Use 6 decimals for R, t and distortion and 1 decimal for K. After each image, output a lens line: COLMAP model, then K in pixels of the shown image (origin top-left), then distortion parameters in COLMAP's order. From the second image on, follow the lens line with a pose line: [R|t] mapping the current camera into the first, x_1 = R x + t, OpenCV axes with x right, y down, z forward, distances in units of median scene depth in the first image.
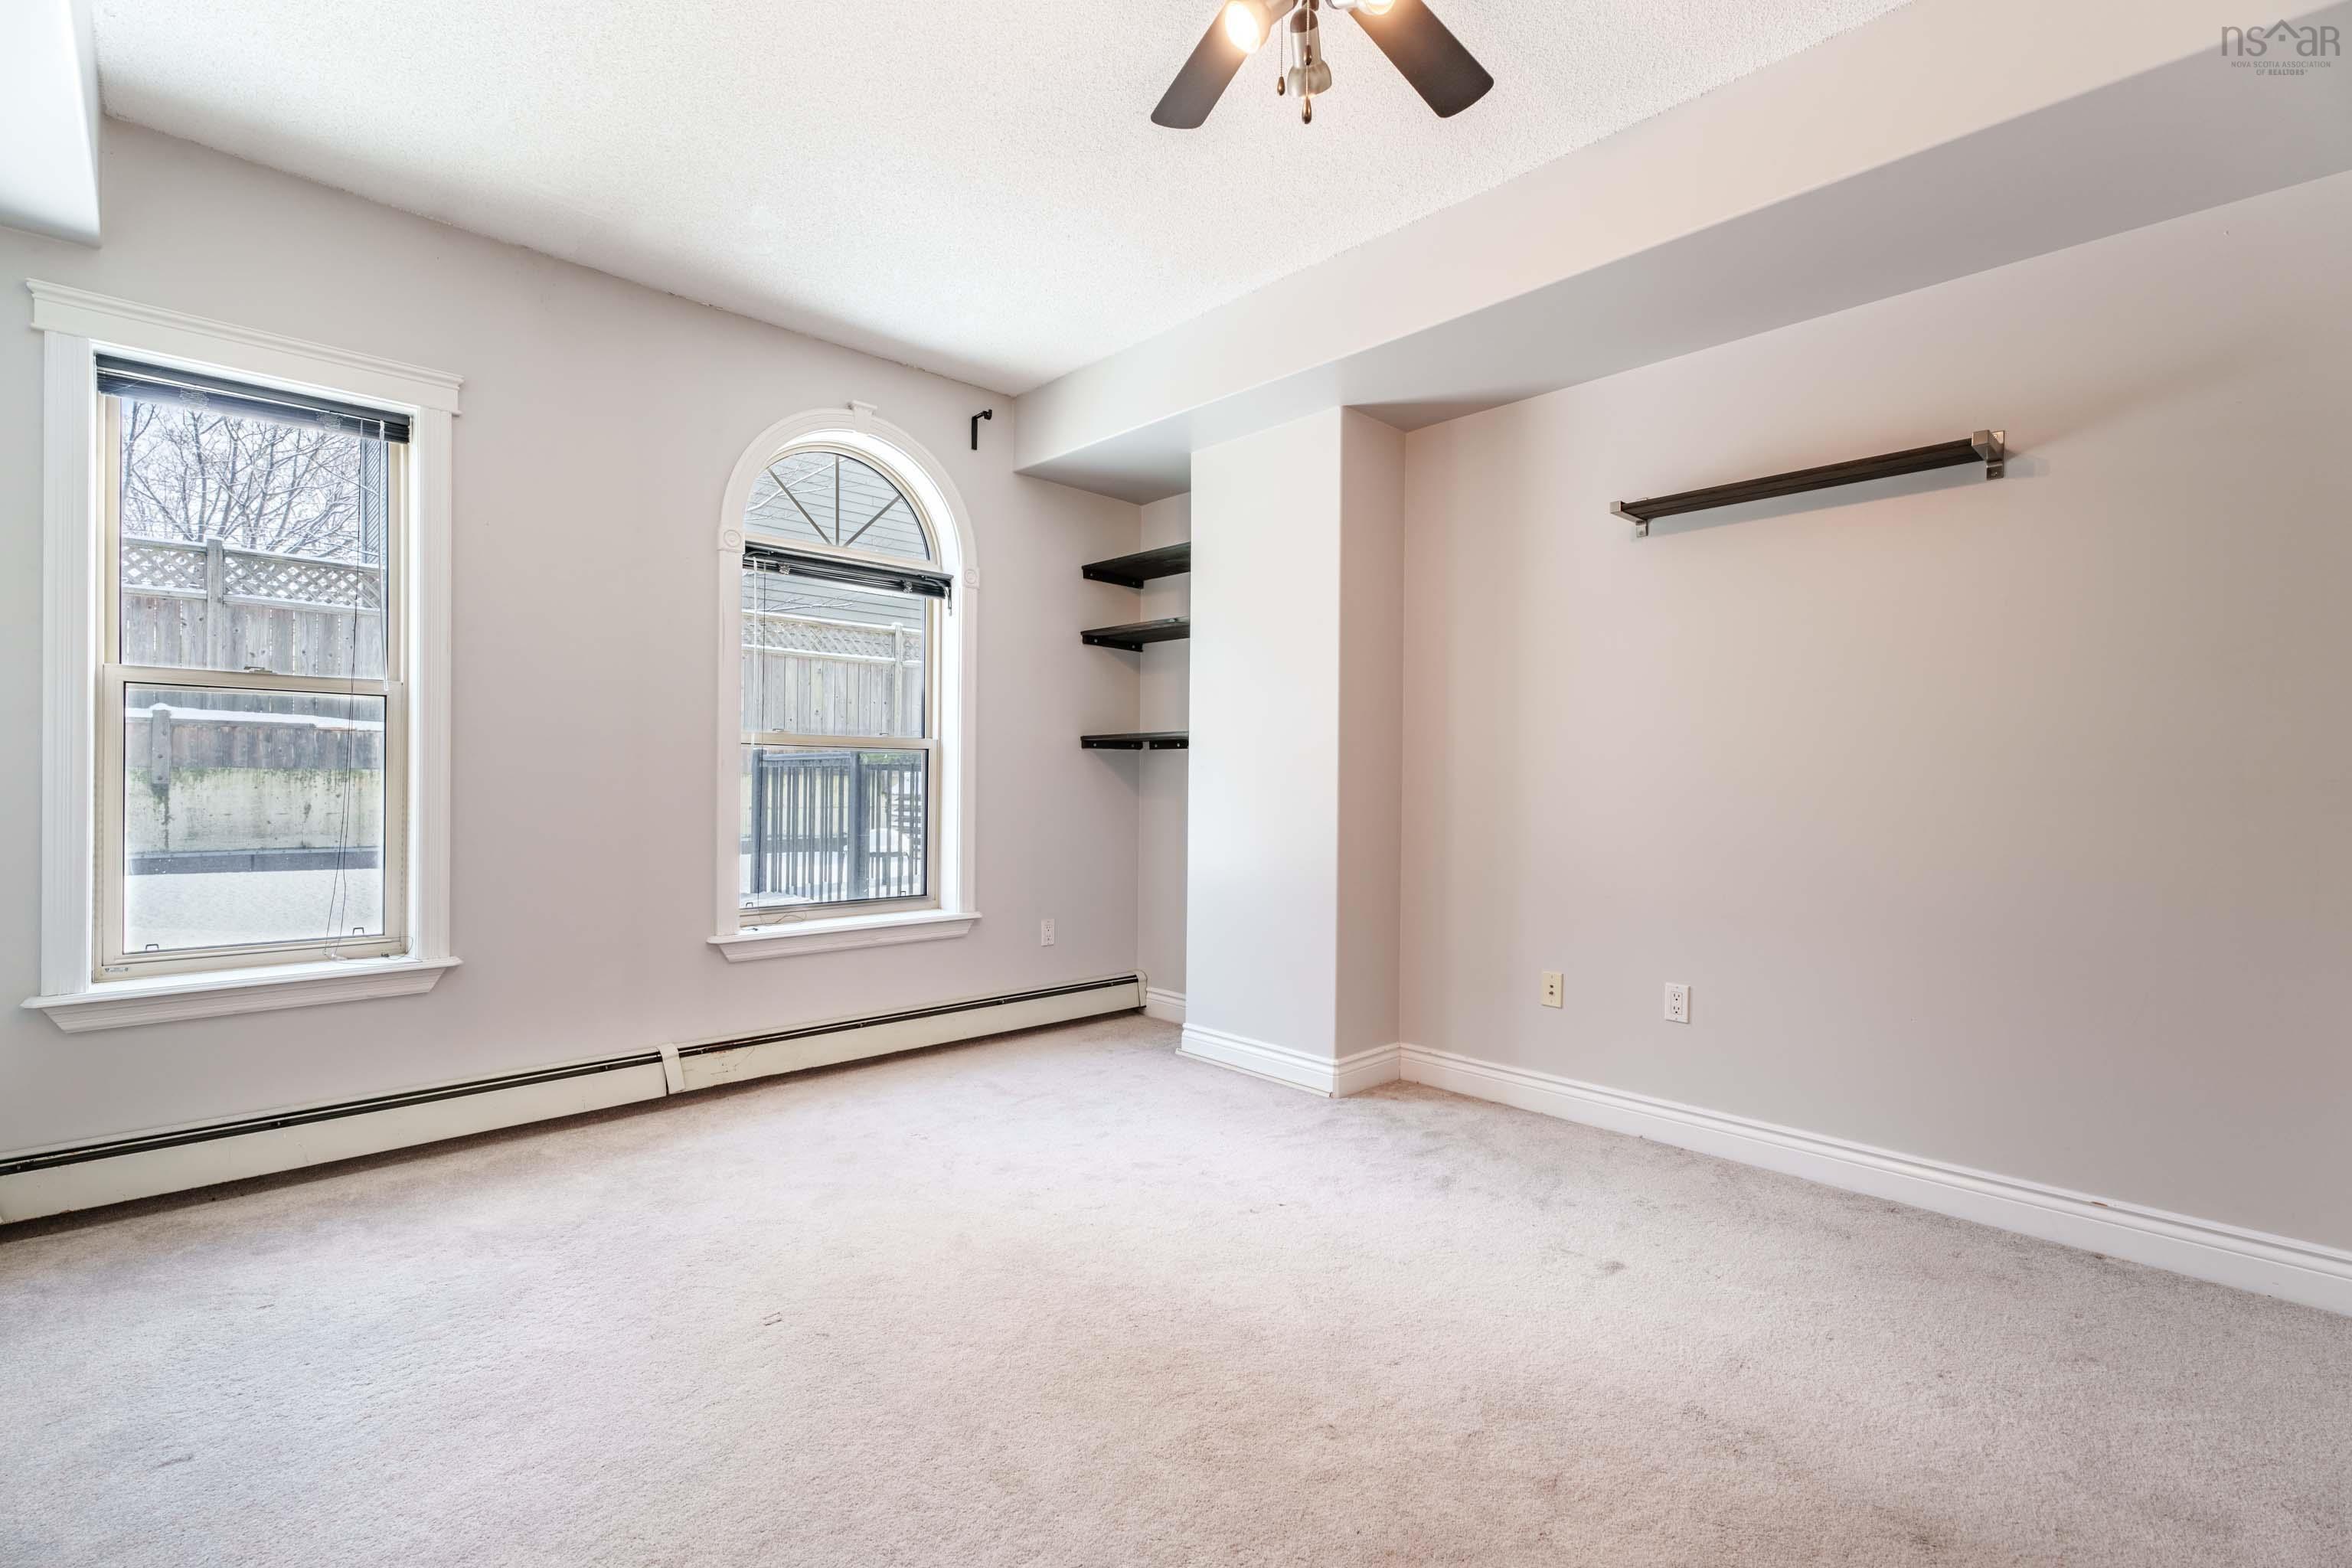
lens RADIAL K [[1065.4, 0, 1183.5], [0, 1065.4, 780.3], [0, 0, 1]] dist [0.004367, 0.000291]
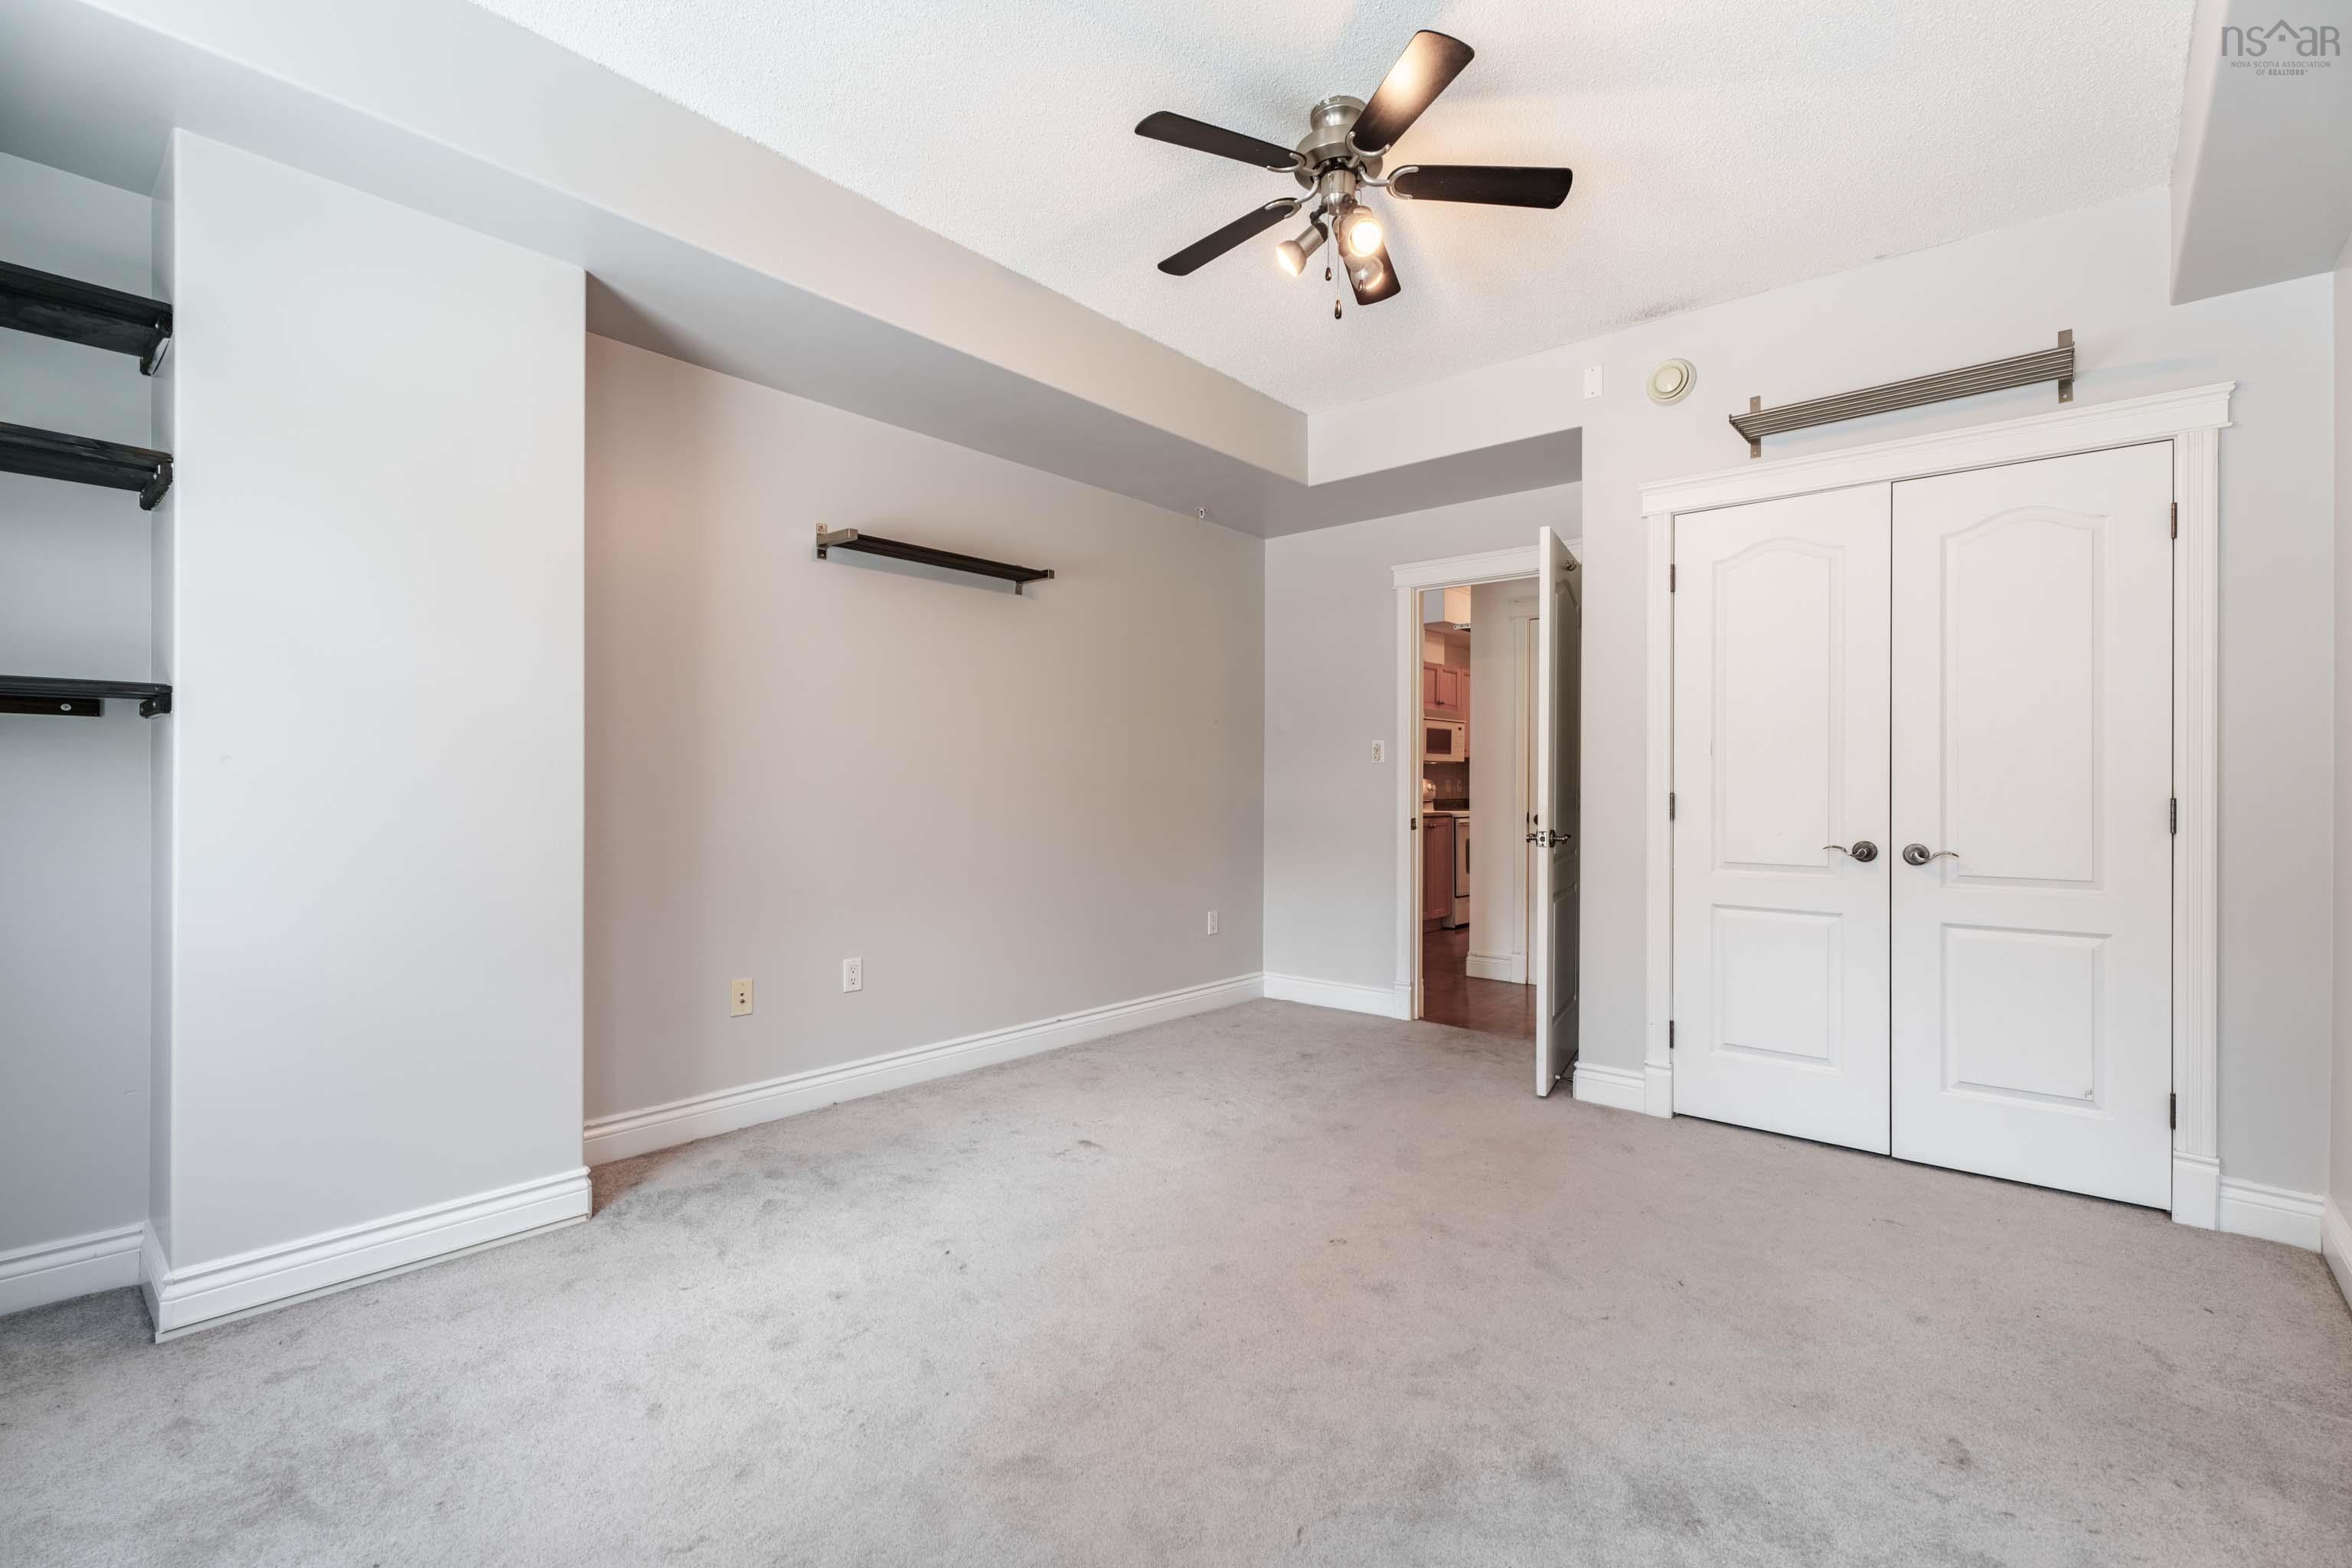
lens RADIAL K [[1065.4, 0, 1181.6], [0, 1065.4, 787.8], [0, 0, 1]] dist [0.004367, 0.000291]
pose [[-0.110266, -0.015251, 0.993785, -0.678288], [-0.009935, 0.999849, 0.014242, -0.012177], [-0.993852, -0.008303, -0.110401, 0.736971]]
